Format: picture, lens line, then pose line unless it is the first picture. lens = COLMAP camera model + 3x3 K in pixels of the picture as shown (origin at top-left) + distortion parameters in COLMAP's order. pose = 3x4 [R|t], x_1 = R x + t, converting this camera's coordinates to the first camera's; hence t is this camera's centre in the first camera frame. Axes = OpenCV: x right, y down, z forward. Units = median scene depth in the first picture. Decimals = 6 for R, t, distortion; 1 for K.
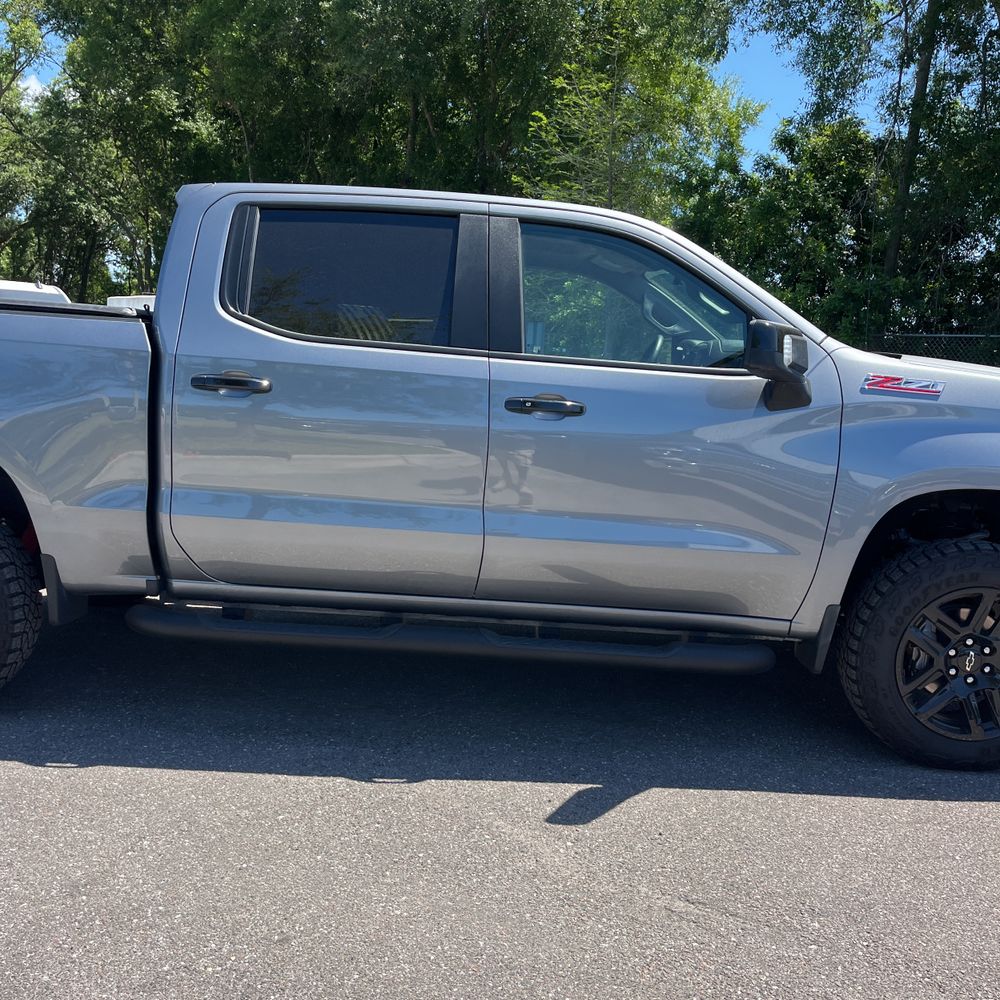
lens RADIAL K [[1025.4, 0, 510.5], [0, 1025.4, 518.1], [0, 0, 1]] dist [0.025181, 0.000000]
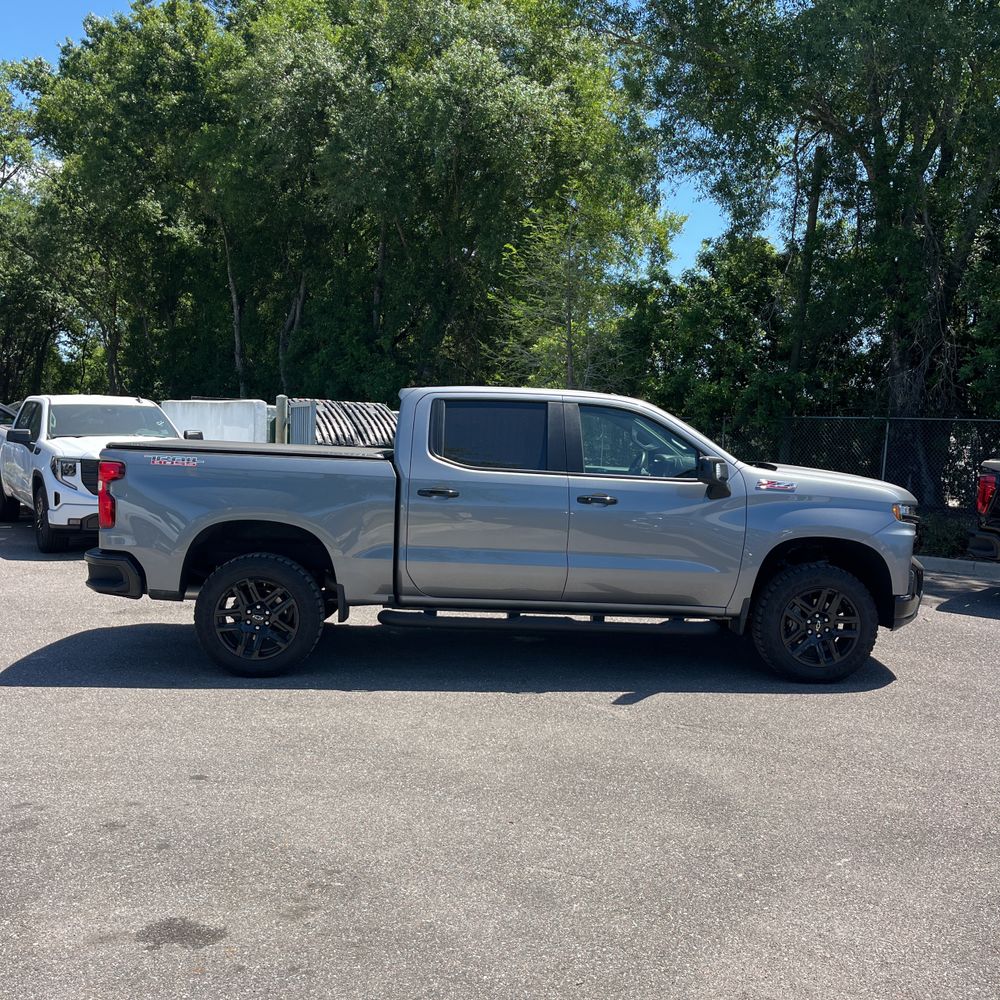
lens RADIAL K [[1025.4, 0, 505.2], [0, 1025.4, 505.6], [0, 0, 1]] dist [0.025181, 0.000000]
pose [[0.998079, -0.025099, 0.056634, -0.197250], [0.029217, 0.996898, -0.073083, 0.030797], [-0.054624, 0.074597, 0.995717, -0.733024]]
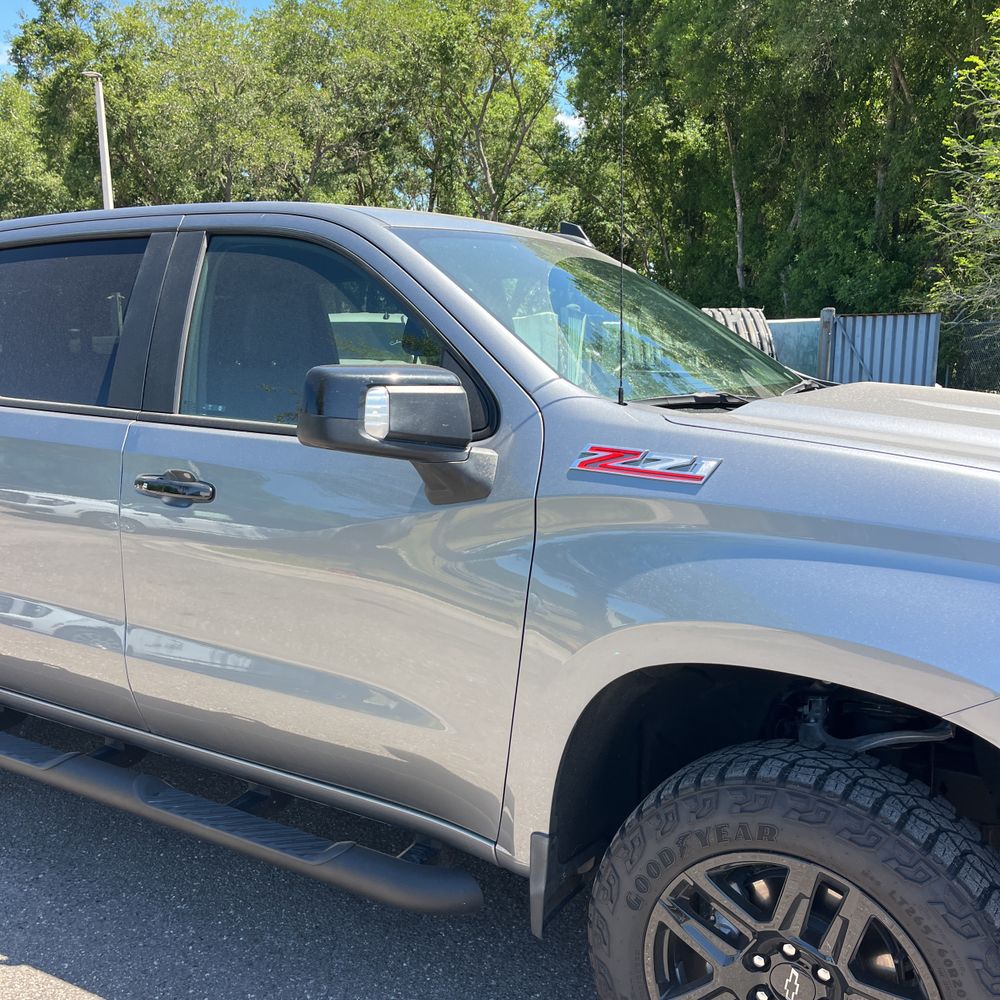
lens RADIAL K [[1025.4, 0, 494.1], [0, 1025.4, 502.7], [0, 0, 1]] dist [0.025181, 0.000000]
pose [[0.858838, 0.028699, -0.511442, 0.468483], [-0.035665, 0.999357, -0.003812, -0.081060], [0.511004, 0.021515, 0.859309, 0.378887]]
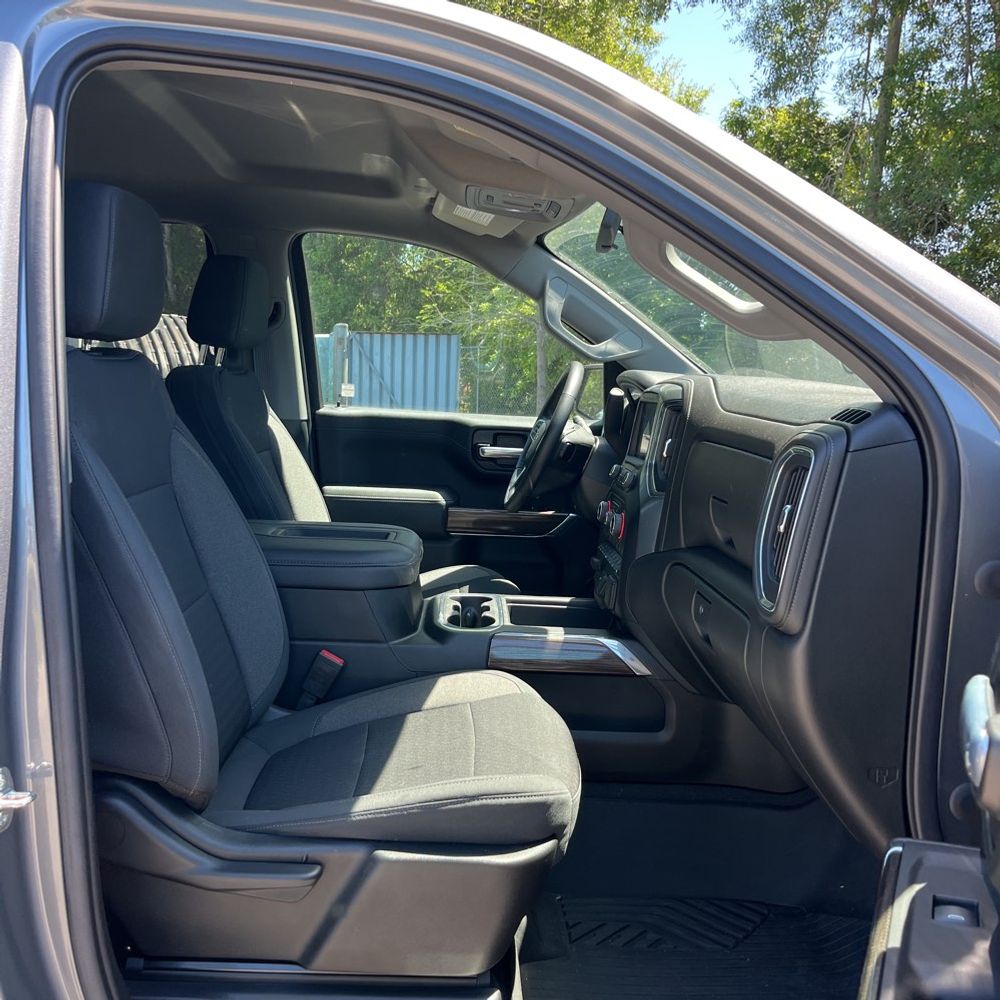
lens RADIAL K [[1025.4, 0, 493.1], [0, 1025.4, 495.3], [0, 0, 1]] dist [0.025181, 0.000000]
pose [[0.999188, -0.025120, 0.031499, 0.096524], [0.026128, 0.999146, -0.032011, -0.109097], [-0.030668, 0.032808, 0.998991, 0.561286]]
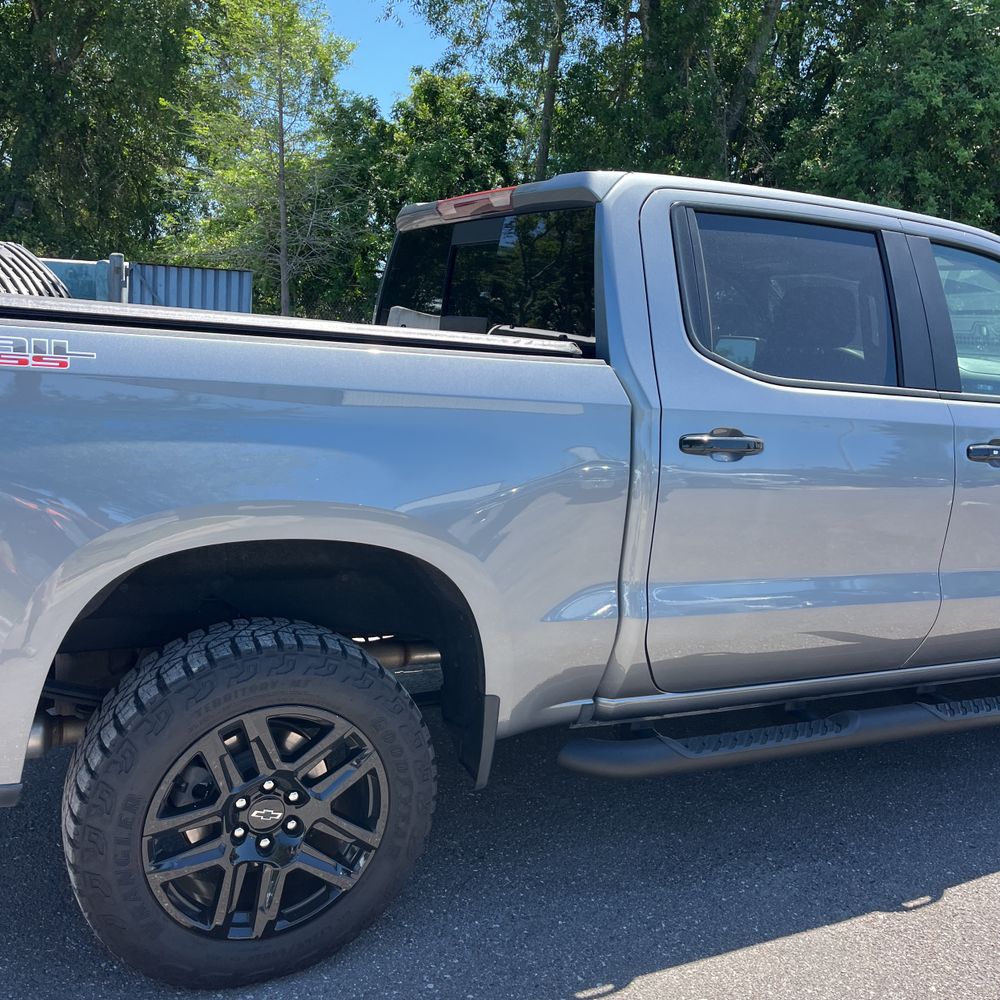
lens RADIAL K [[1025.4, 0, 495.3], [0, 1025.4, 480.4], [0, 0, 1]] dist [0.025181, 0.000000]
pose [[0.888513, -0.060968, 0.454783, -0.607841], [0.047259, 0.998022, 0.041463, -0.112164], [-0.456412, -0.015348, 0.889636, 0.305542]]
